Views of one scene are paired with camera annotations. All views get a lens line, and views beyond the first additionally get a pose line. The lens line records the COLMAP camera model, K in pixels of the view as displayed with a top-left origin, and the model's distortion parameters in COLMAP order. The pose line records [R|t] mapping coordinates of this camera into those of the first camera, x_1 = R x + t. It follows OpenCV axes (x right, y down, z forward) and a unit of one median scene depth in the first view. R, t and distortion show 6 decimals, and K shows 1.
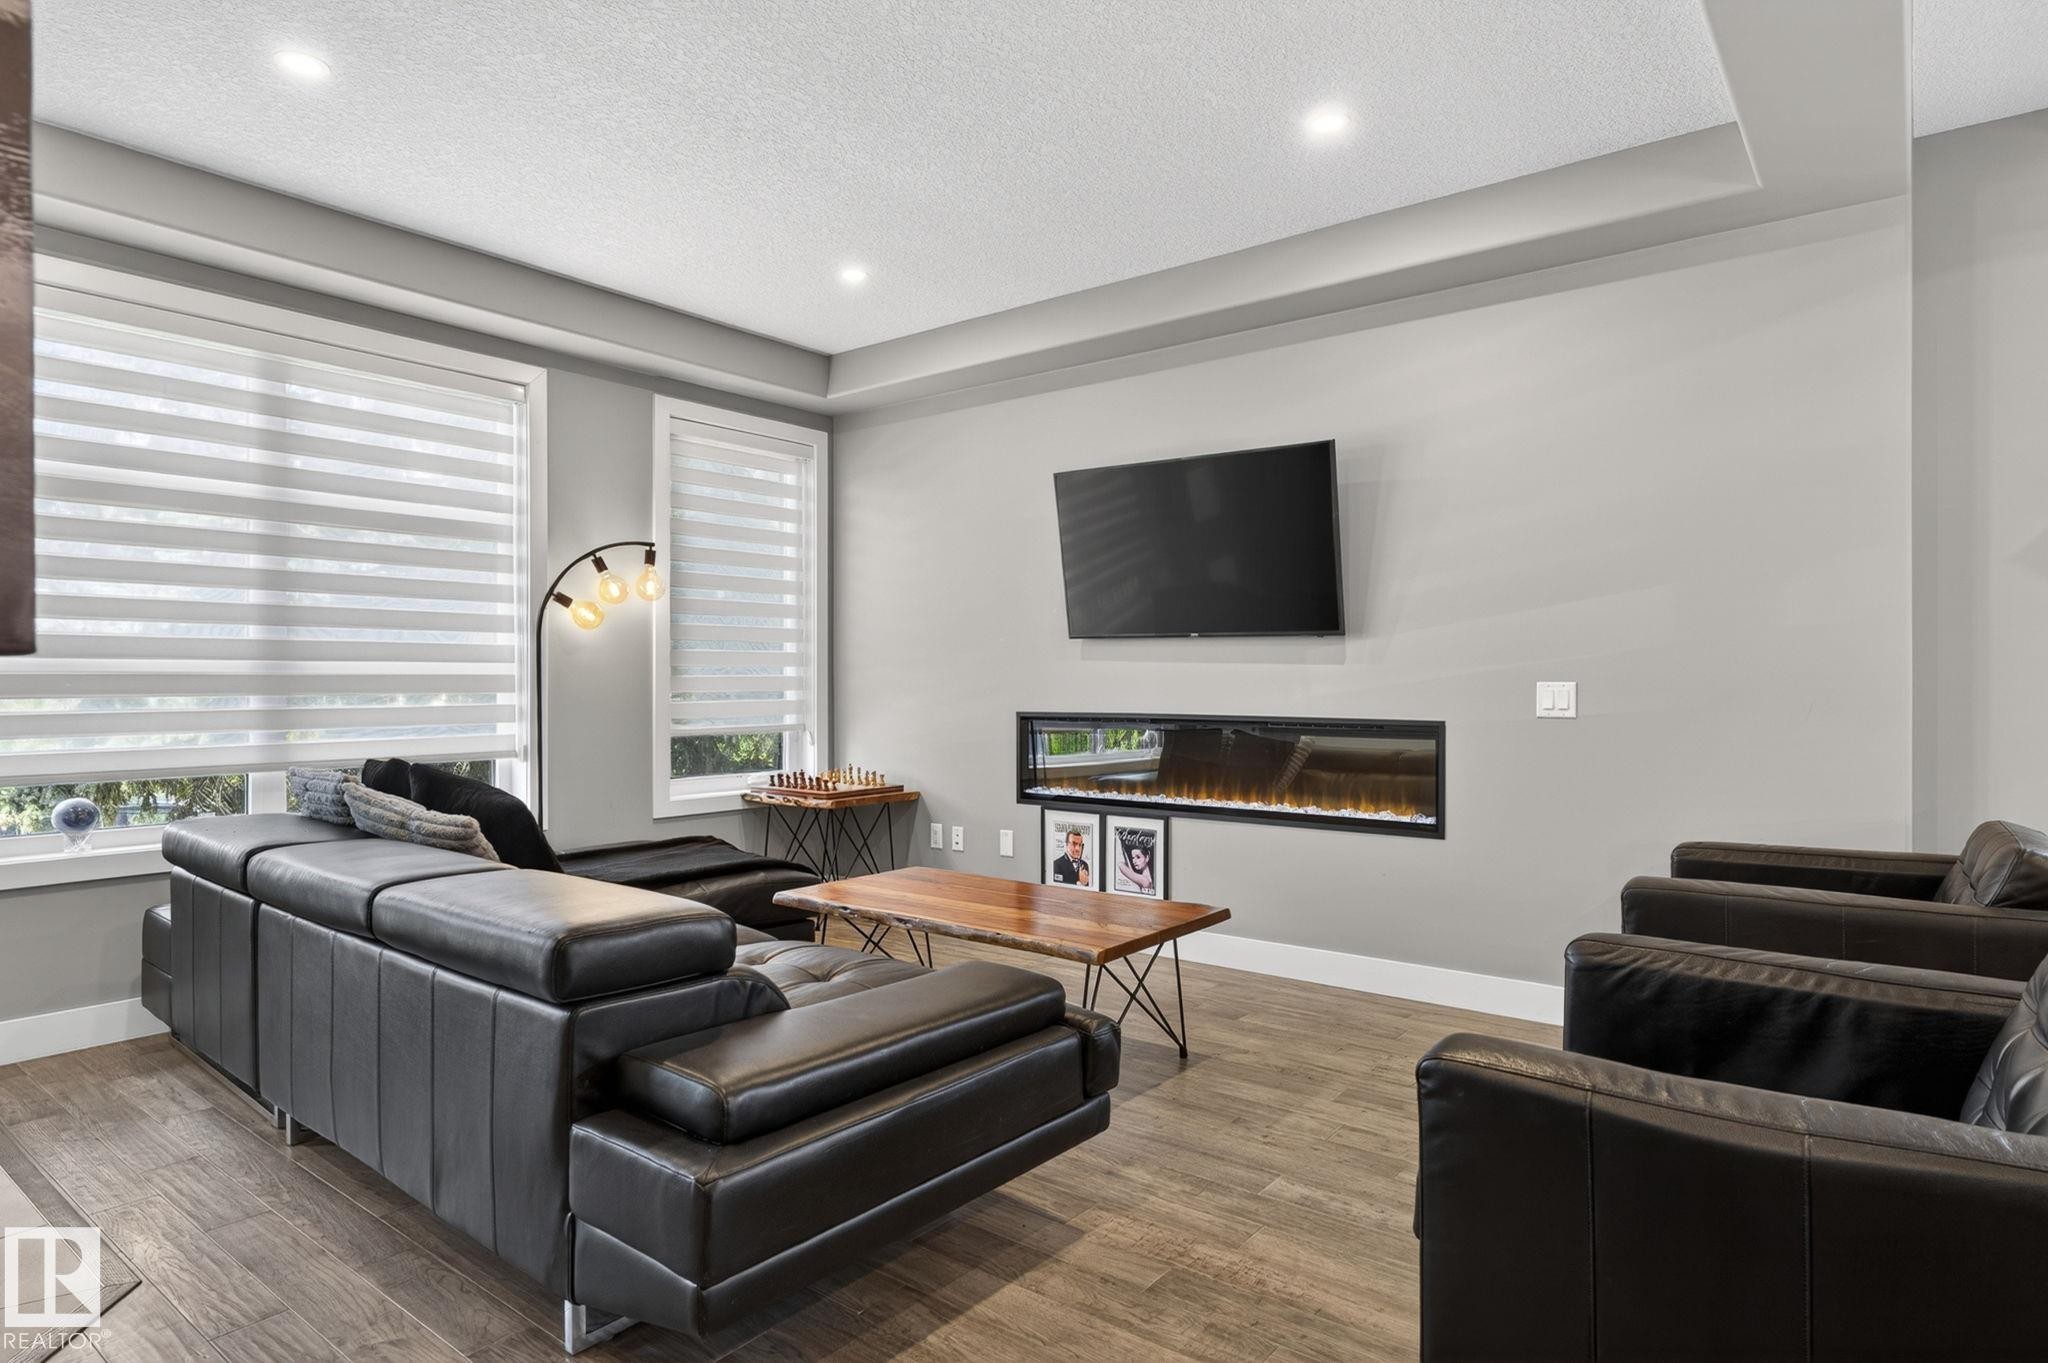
lens RADIAL K [[1134.1, 0, 1029.2], [0, 1134.1, 686.1], [0, 0, 1]] dist [-0.000315, 0.000852]
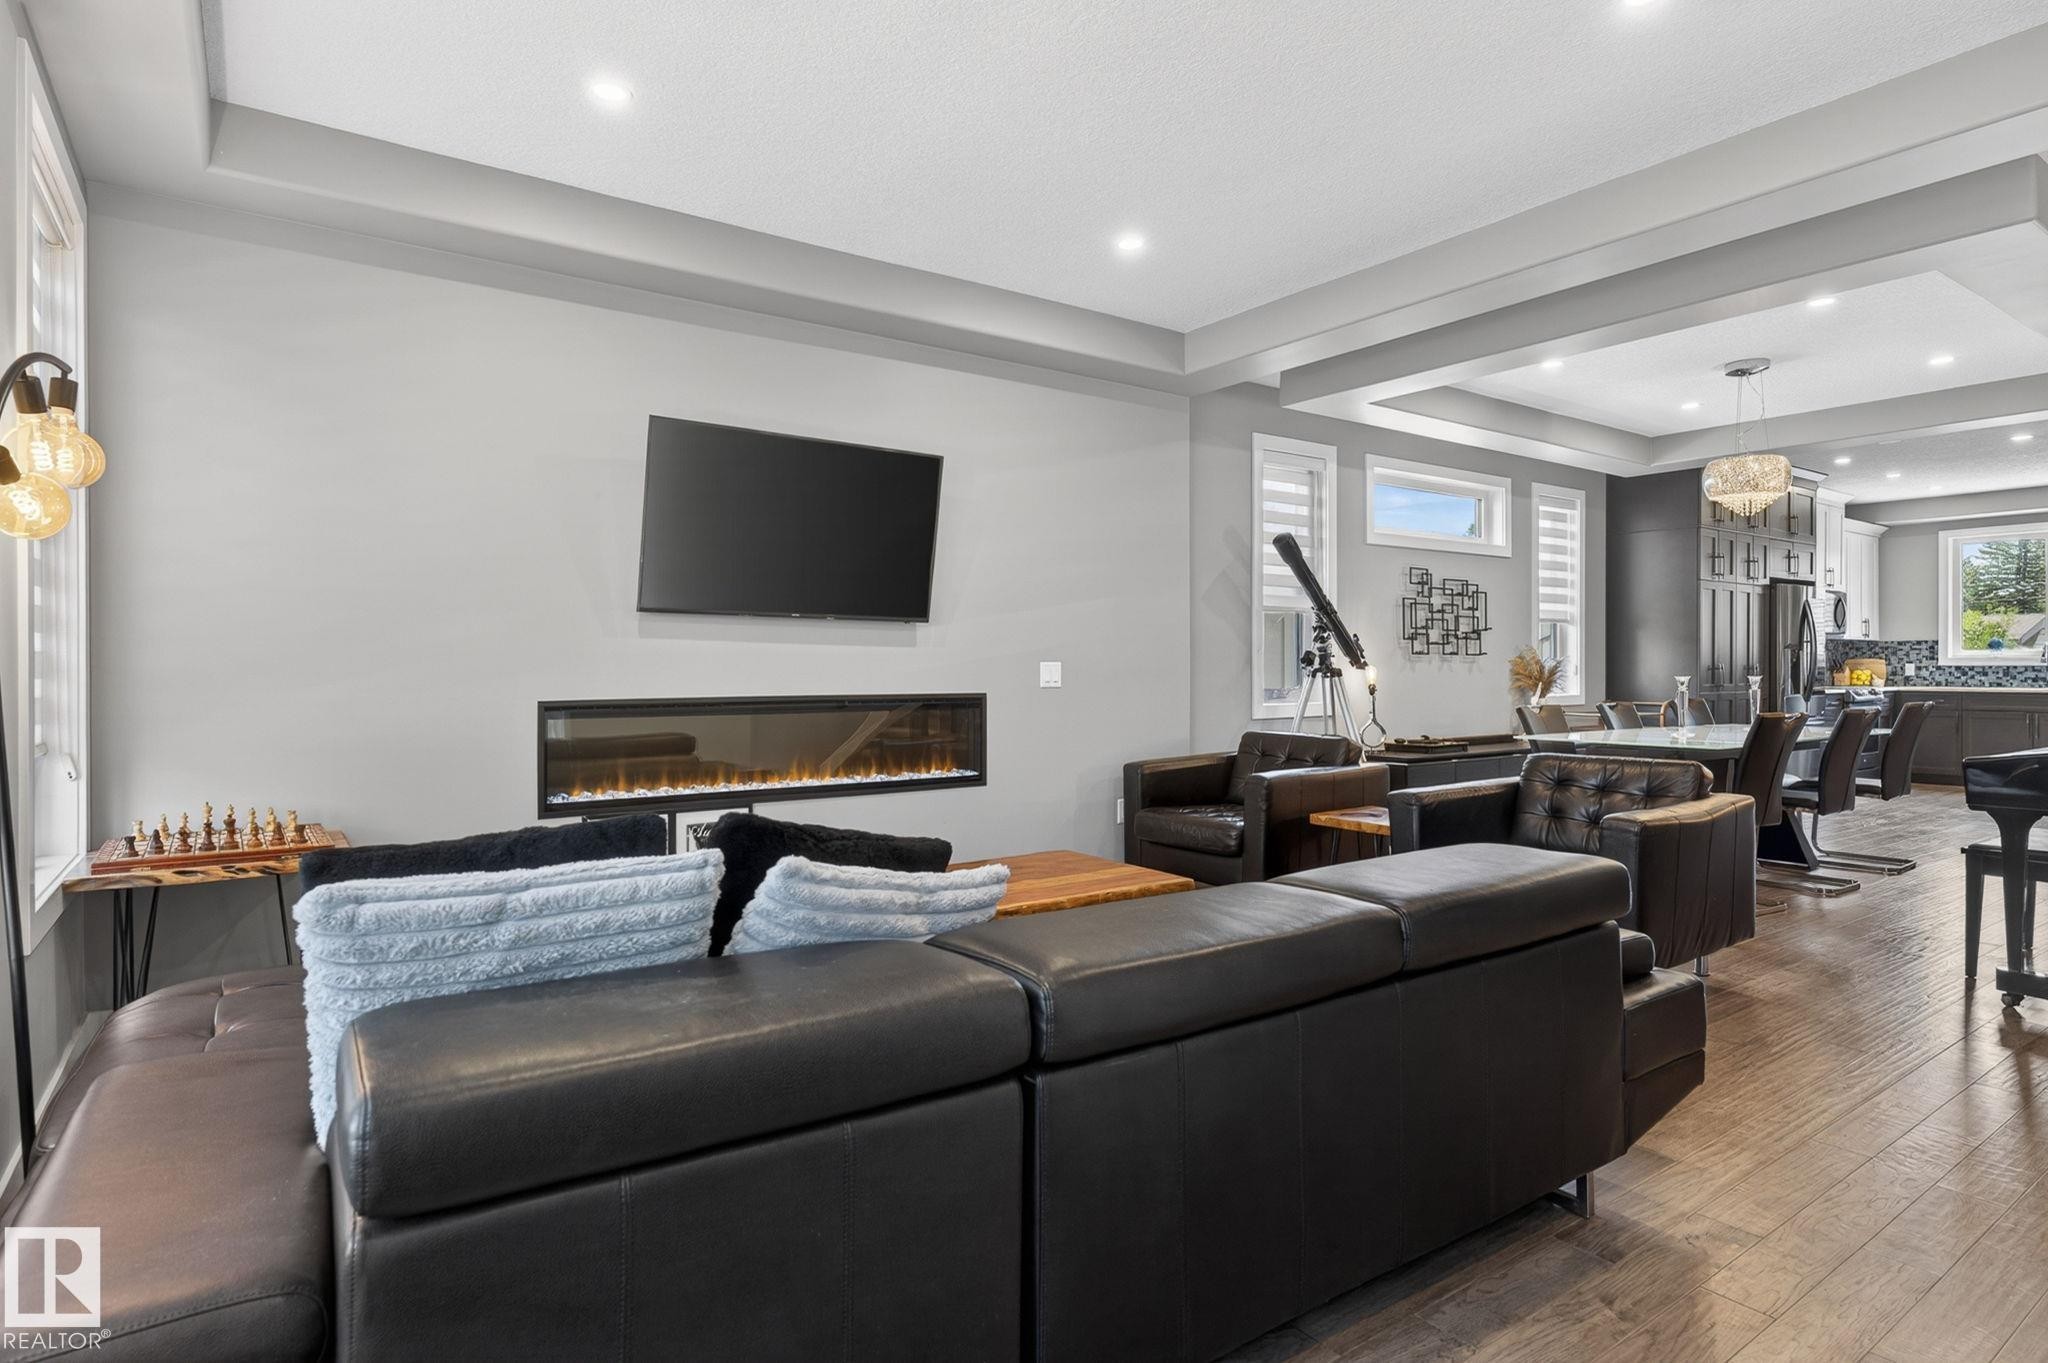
lens RADIAL K [[1088.3, 0, 1025.1], [0, 1088.3, 674.0], [0, 0, 1]] dist [0.003187, -0.003922]
pose [[0.295085, -0.002914, 0.955467, -0.707290], [0.007255, 0.999973, 0.000809, 0.007256], [-0.955443, 0.006693, 0.295098, 0.523212]]
